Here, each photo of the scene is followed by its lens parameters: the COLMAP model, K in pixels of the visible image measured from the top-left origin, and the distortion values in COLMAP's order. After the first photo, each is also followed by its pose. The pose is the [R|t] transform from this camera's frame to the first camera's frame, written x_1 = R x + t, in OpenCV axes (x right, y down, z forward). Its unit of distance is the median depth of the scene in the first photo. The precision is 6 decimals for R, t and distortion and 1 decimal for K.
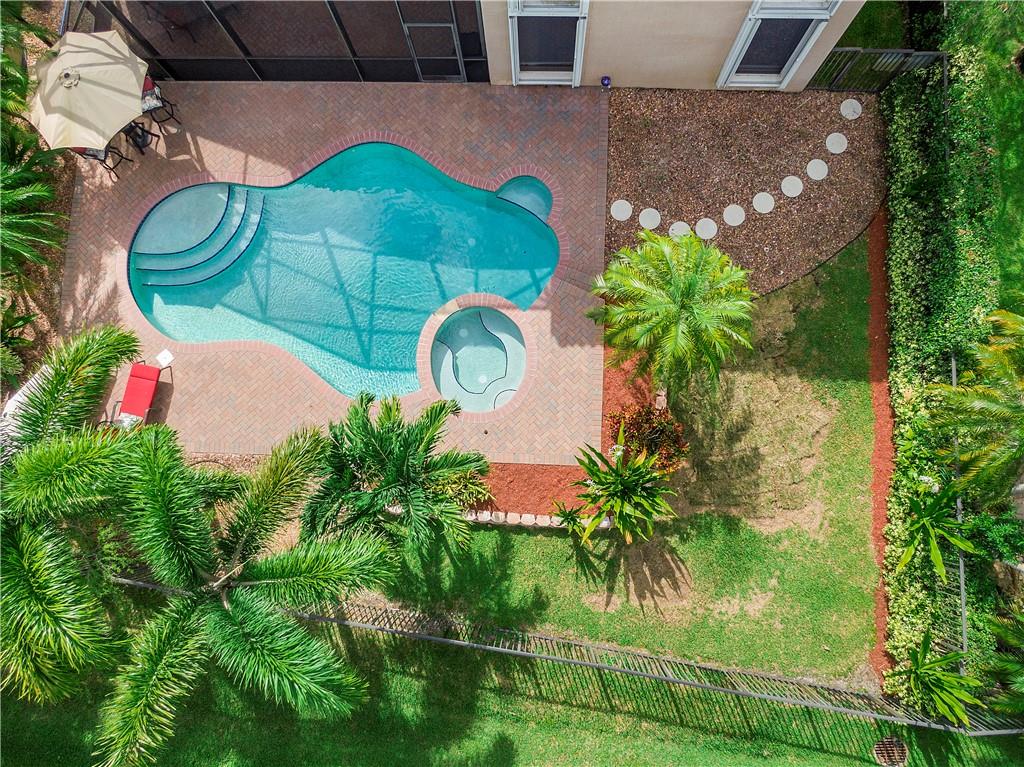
lens RADIAL K [[746.7, 0, 512.0], [0, 746.7, 383.5], [0, 0, 1]] dist [0.055364, -0.066681]
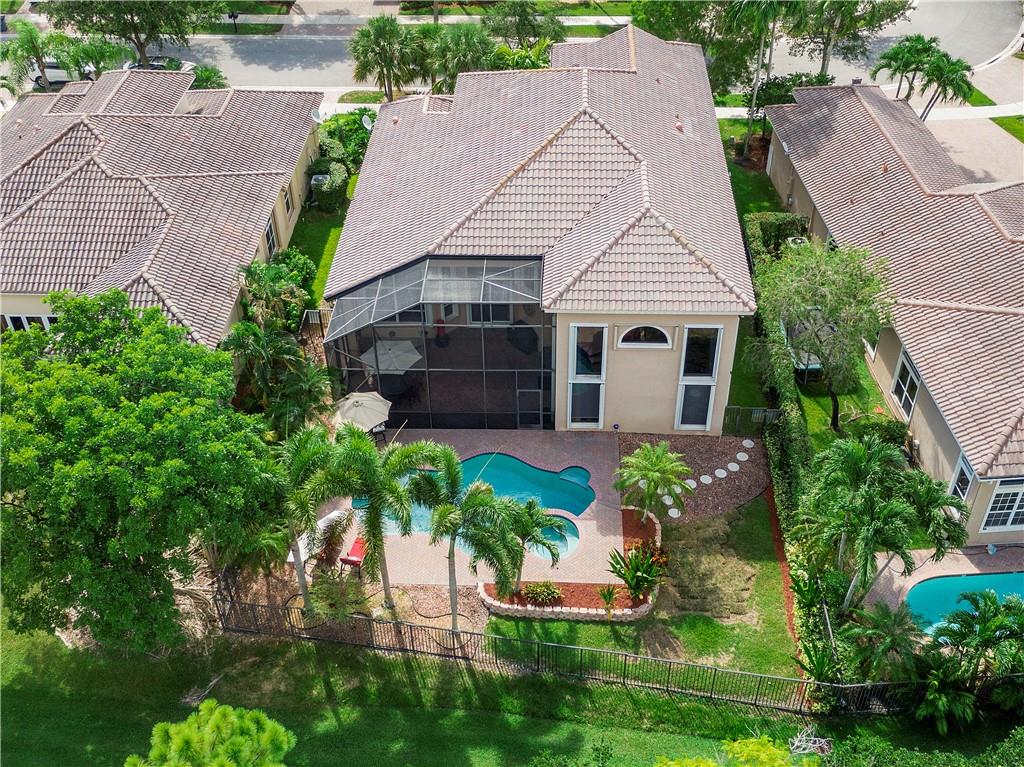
lens RADIAL K [[1127.5, 0, 514.9], [0, 1127.5, 370.7], [0, 0, 1]] dist [0.047605, -0.007996]
pose [[0.999799, 0.019417, 0.005081, -0.156644], [-0.010479, 0.720889, -0.692971, 1.547426], [-0.017119, 0.692778, 0.720947, -1.209727]]
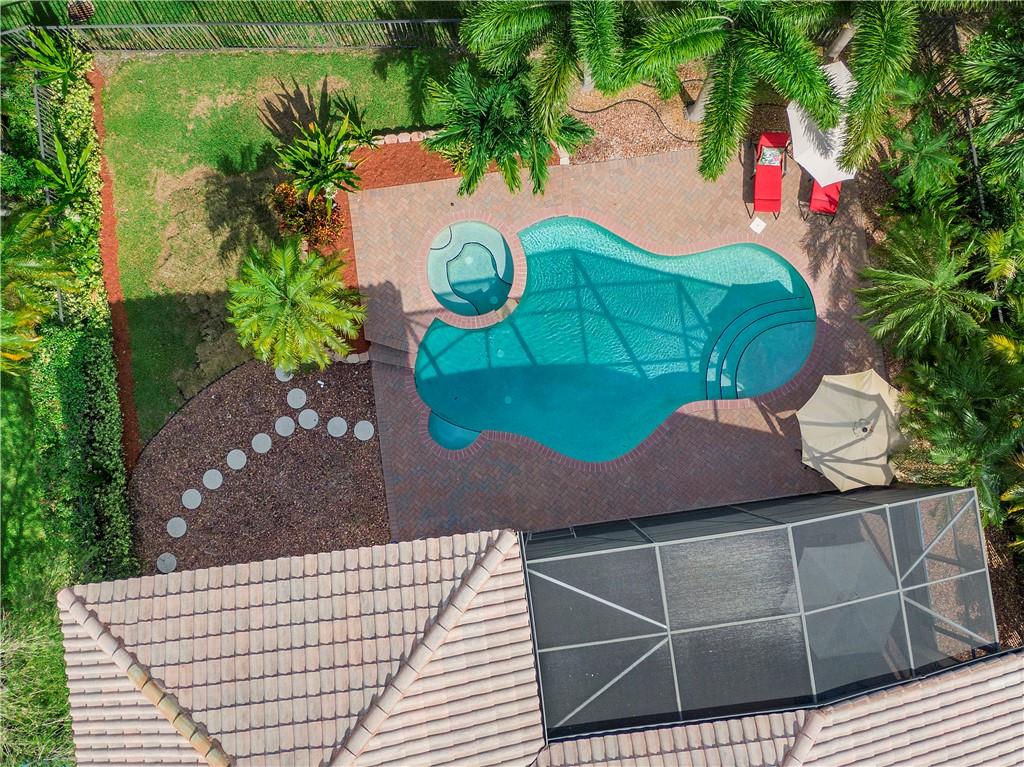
lens RADIAL K [[1127.5, 0, 514.9], [0, 1127.5, 370.7], [0, 0, 1]] dist [0.047605, -0.007996]
pose [[-0.984316, 0.169058, 0.050420, -0.170565], [-0.157242, -0.970319, 0.183729, -0.501121], [0.079985, 0.172919, 0.981683, -0.614090]]
